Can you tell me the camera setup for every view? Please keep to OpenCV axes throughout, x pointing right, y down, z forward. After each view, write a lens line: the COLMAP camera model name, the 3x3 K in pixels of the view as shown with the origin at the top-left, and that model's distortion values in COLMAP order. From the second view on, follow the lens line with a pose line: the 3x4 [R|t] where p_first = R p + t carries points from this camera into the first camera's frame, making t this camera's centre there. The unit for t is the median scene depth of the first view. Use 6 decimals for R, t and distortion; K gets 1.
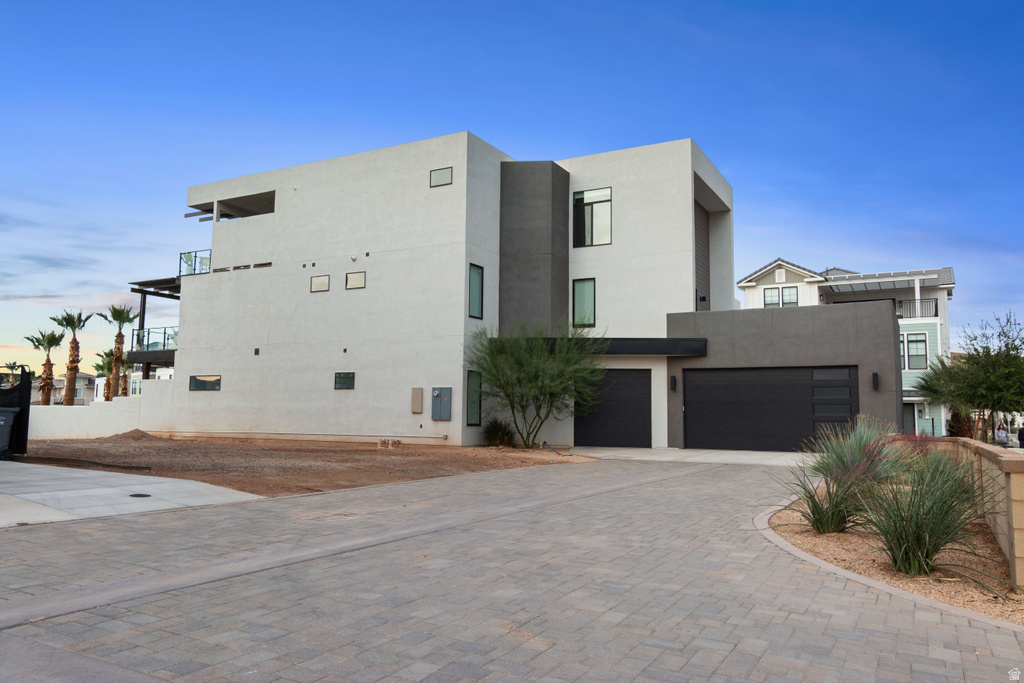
lens RADIAL K [[742.2, 0, 512.0], [0, 742.2, 341.5], [0, 0, 1]] dist [-0.000742, 0.000440]
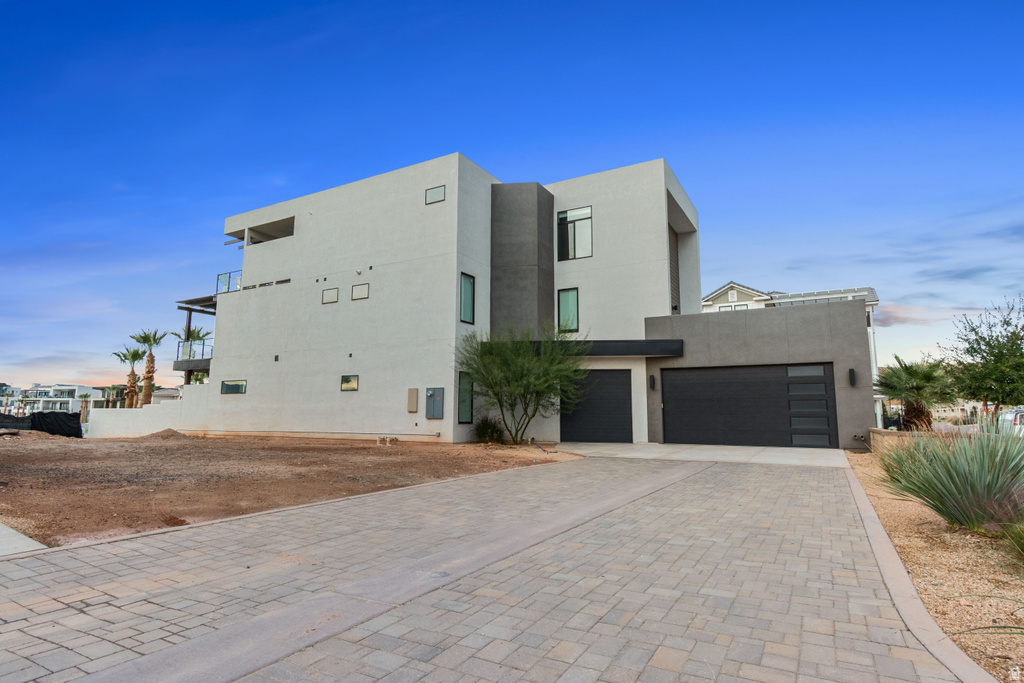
lens RADIAL K [[550.1, 0, 512.0], [0, 550.1, 341.5], [0, 0, 1]] dist [0.000206, -0.000182]
pose [[0.999863, -0.010191, -0.013011, 0.024272], [0.009776, 0.999453, -0.031581, 0.019460], [0.013326, 0.031449, 0.999417, 0.188457]]
